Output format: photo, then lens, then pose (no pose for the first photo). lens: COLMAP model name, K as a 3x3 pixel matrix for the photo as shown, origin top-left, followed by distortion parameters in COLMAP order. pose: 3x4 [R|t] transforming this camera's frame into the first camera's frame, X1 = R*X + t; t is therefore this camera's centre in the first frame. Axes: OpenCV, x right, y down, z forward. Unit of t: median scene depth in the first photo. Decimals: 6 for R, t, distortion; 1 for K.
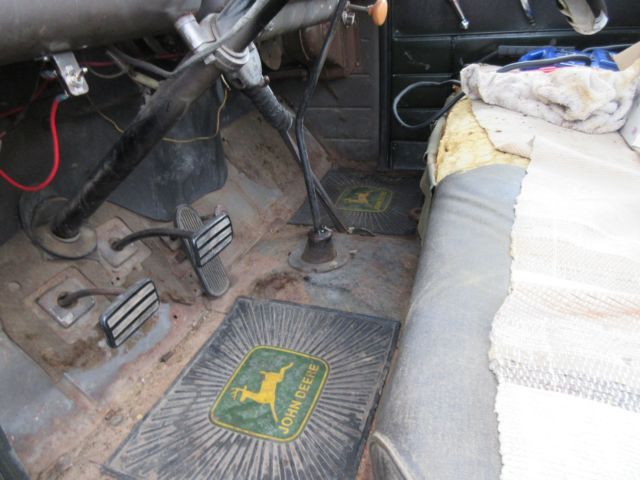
lens RADIAL K [[473.3, 0, 320.0], [0, 473.3, 240.0], [0, 0, 1]] dist [0.000308, -0.002180]
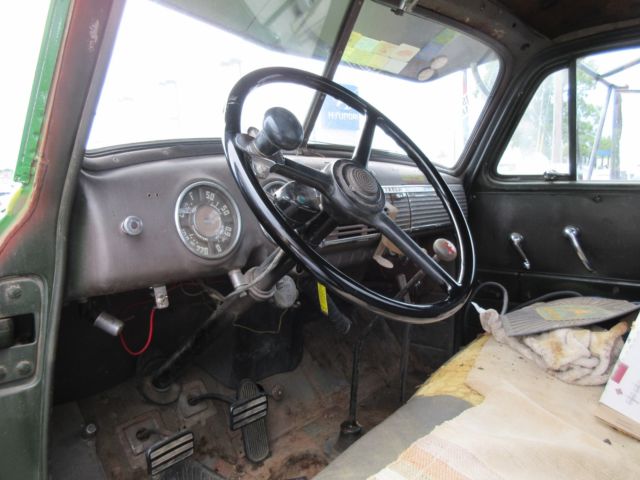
lens RADIAL K [[473.3, 0, 320.0], [0, 473.3, 240.0], [0, 0, 1]] dist [0.000308, -0.002180]
pose [[0.940102, 0.092698, -0.328047, 0.341192], [-0.207484, 0.919136, -0.334873, -0.037771], [0.270477, 0.382880, 0.883315, -0.287717]]
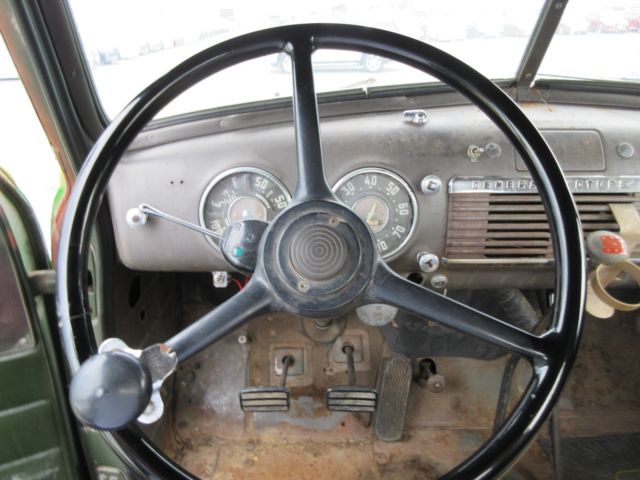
lens RADIAL K [[476.5, 0, 320.0], [0, 476.5, 240.0], [0, 0, 1]] dist [0.008035, 0.000900]
pose [[0.369984, 0.439039, -0.818753, 0.540155], [-0.478573, 0.845434, 0.237085, -0.575394], [0.796291, 0.304116, 0.522909, 0.181723]]
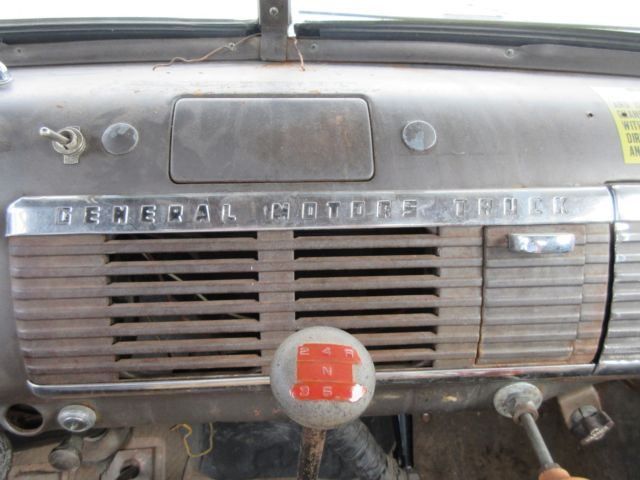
lens RADIAL K [[473.3, 0, 320.0], [0, 473.3, 240.0], [0, 0, 1]] dist [0.000308, -0.002180]
pose [[0.407489, 0.366374, -0.836494, 0.300592], [-0.467543, 0.870536, 0.153526, -0.714039], [0.784447, 0.328536, 0.526029, 0.763110]]
